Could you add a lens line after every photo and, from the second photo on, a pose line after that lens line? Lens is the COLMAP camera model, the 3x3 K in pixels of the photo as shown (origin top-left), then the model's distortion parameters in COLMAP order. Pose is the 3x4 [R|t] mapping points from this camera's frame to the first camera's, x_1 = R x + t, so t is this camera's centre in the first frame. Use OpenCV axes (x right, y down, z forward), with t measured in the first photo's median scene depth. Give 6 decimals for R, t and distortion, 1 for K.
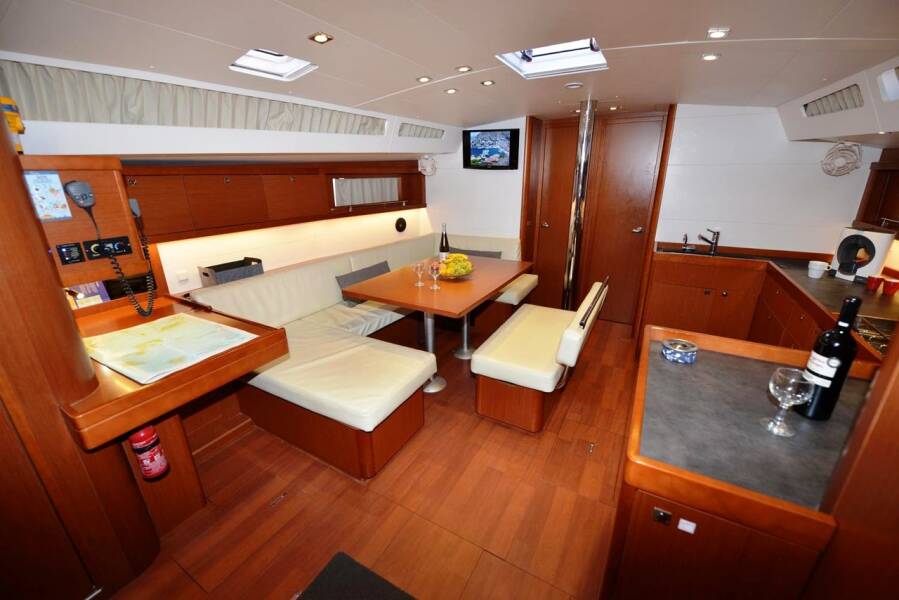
lens RADIAL K [[359.7, 0, 449.5], [0, 359.7, 300.0], [0, 0, 1]] dist [-0.014099, -0.000234]
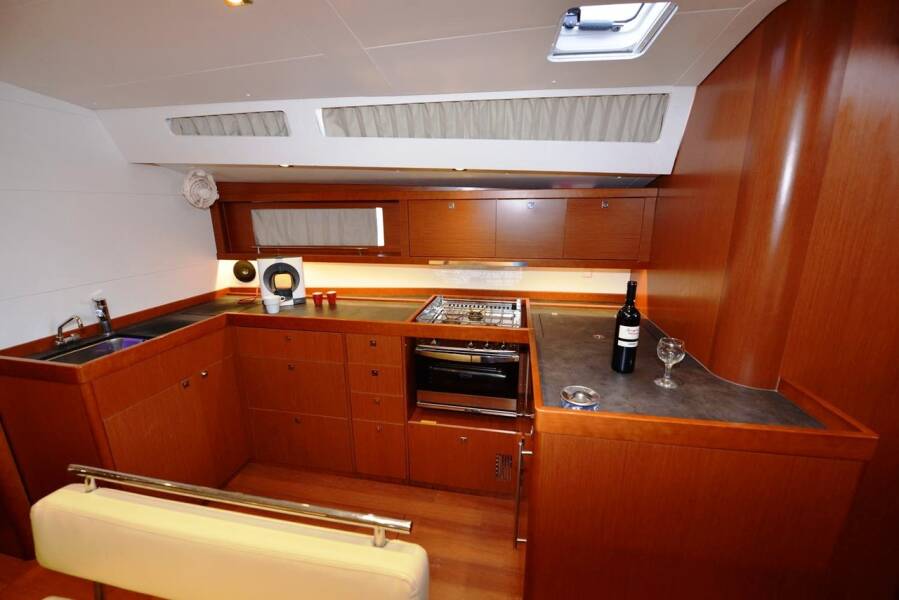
lens RADIAL K [[359.7, 0, 449.5], [0, 359.7, 300.0], [0, 0, 1]] dist [-0.014099, -0.000234]
pose [[-0.329627, -0.218753, 0.918419, 0.005680], [0.320851, 0.888932, 0.326885, -0.232913], [-0.887919, 0.402426, -0.222829, 0.716542]]
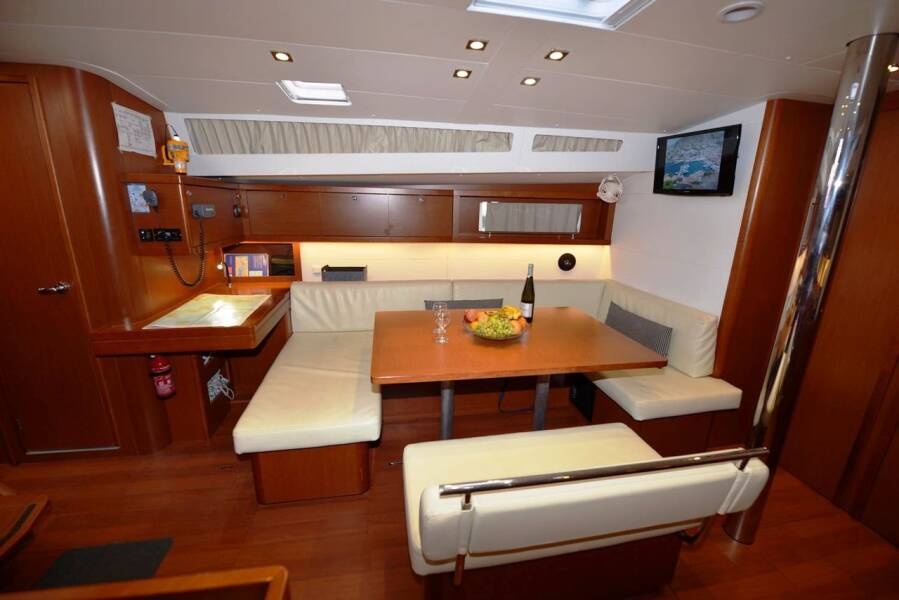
lens RADIAL K [[359.7, 0, 449.5], [0, 359.7, 300.0], [0, 0, 1]] dist [-0.014099, -0.000234]
pose [[0.638666, 0.226570, -0.735372, 0.506946], [-0.281508, 0.958216, 0.050741, -0.157583], [0.716141, 0.174607, 0.675762, 0.474644]]
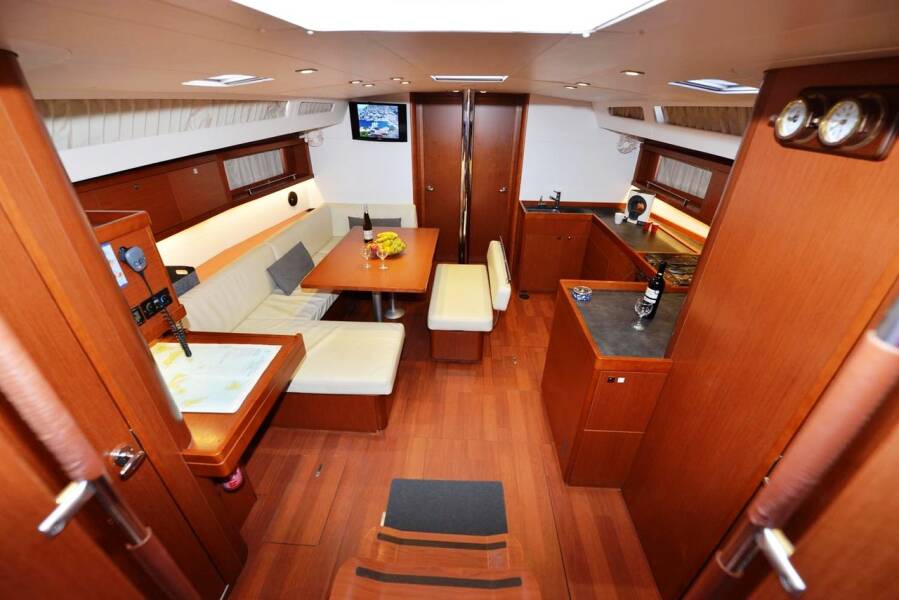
lens RADIAL K [[359.0, 0, 449.5], [0, 359.0, 300.0], [0, 0, 1]] dist [0.000084, -0.000049]
pose [[0.893804, -0.201618, 0.400580, -0.333937], [0.129842, 0.971325, 0.199170, -0.135269], [-0.429250, -0.126007, 0.894353, -0.151054]]
